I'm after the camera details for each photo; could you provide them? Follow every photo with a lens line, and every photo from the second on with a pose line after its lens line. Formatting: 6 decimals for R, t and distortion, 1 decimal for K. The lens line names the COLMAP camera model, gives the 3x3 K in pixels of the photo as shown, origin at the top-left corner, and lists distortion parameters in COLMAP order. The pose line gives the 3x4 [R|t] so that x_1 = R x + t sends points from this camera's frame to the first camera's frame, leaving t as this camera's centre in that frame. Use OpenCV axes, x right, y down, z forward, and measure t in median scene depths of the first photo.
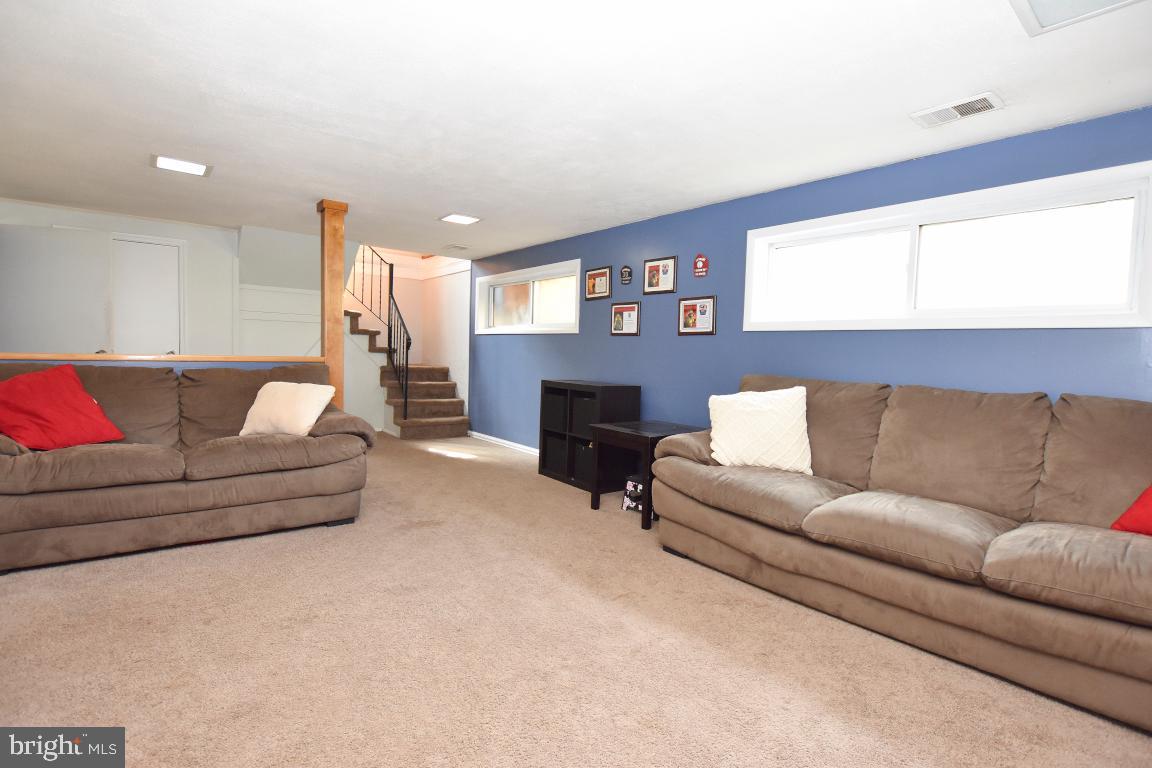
lens RADIAL K [[550.7, 0, 576.0], [0, 550.7, 384.0], [0, 0, 1]] dist [-0.020917, 0.000528]
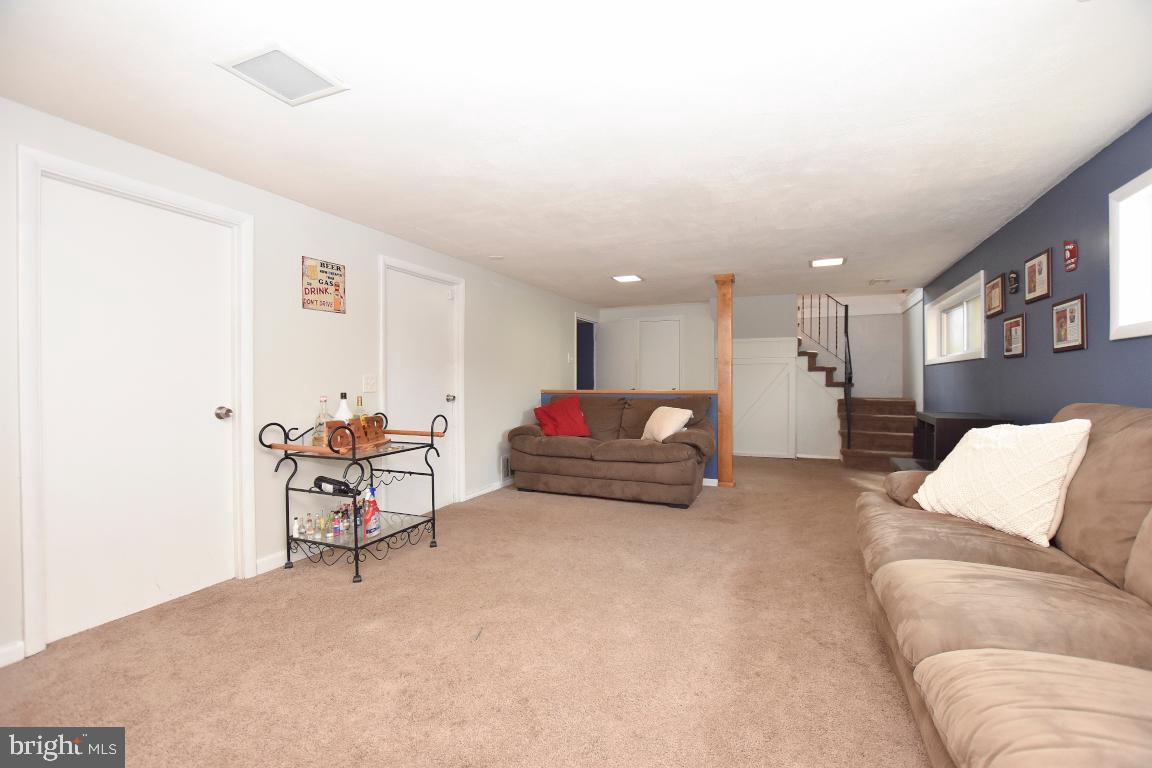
lens RADIAL K [[513.3, 0, 571.9], [0, 513.3, 384.0], [0, 0, 1]] dist [-0.019111, 0.001203]
pose [[0.452196, -0.028424, -0.891466, 0.460563], [-0.034984, 0.998158, -0.049572, 0.009327], [0.891232, 0.053603, 0.450368, 0.106455]]
